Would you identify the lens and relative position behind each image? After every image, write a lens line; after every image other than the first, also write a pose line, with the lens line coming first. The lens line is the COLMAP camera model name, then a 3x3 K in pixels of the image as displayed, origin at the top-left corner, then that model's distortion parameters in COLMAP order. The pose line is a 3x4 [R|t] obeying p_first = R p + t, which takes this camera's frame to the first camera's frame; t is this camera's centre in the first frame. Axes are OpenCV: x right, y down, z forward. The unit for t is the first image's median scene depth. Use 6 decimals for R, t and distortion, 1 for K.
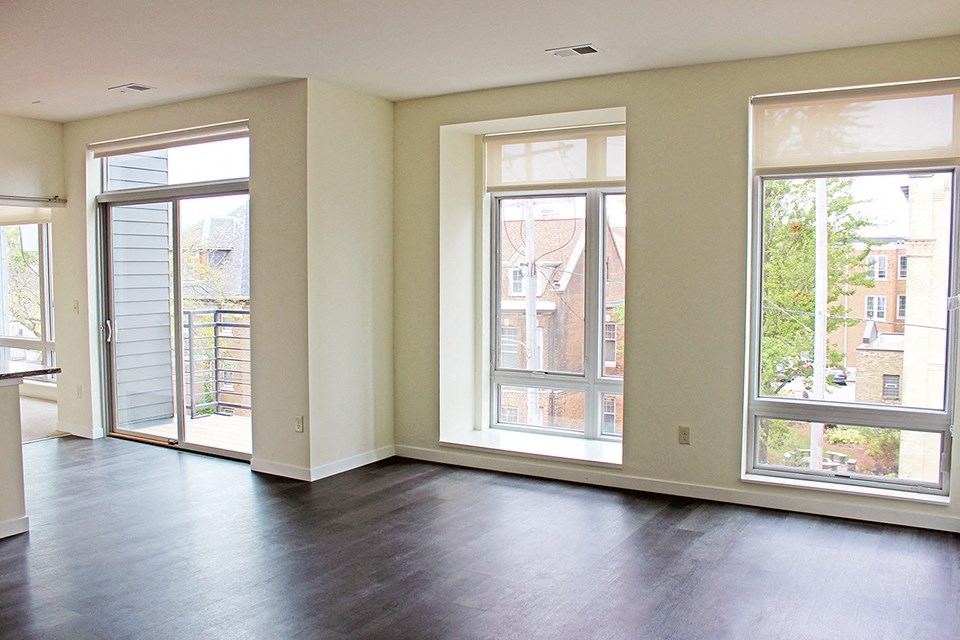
lens RADIAL K [[839.9, 0, 480.0], [0, 839.9, 320.0], [0, 0, 1]] dist [-0.173050, 0.179435]
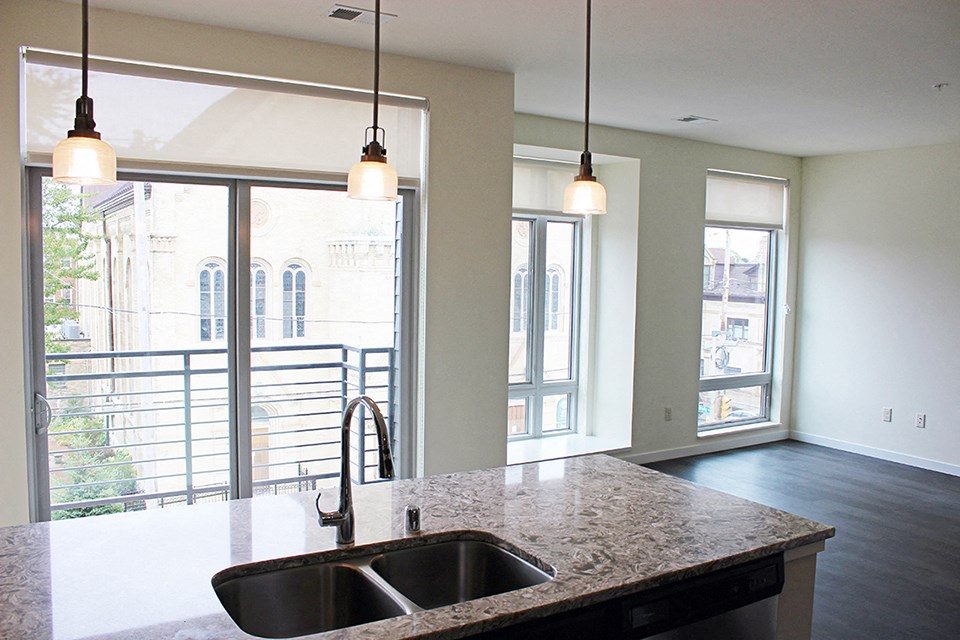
lens RADIAL K [[798.2, 0, 480.0], [0, 798.2, 320.0], [0, 0, 1]] dist [-0.172488, 0.148681]
pose [[0.448733, -0.055902, 0.891916, -0.903715], [0.037839, 0.998335, 0.043534, -0.069274], [-0.892864, 0.014214, 0.450101, 0.628463]]
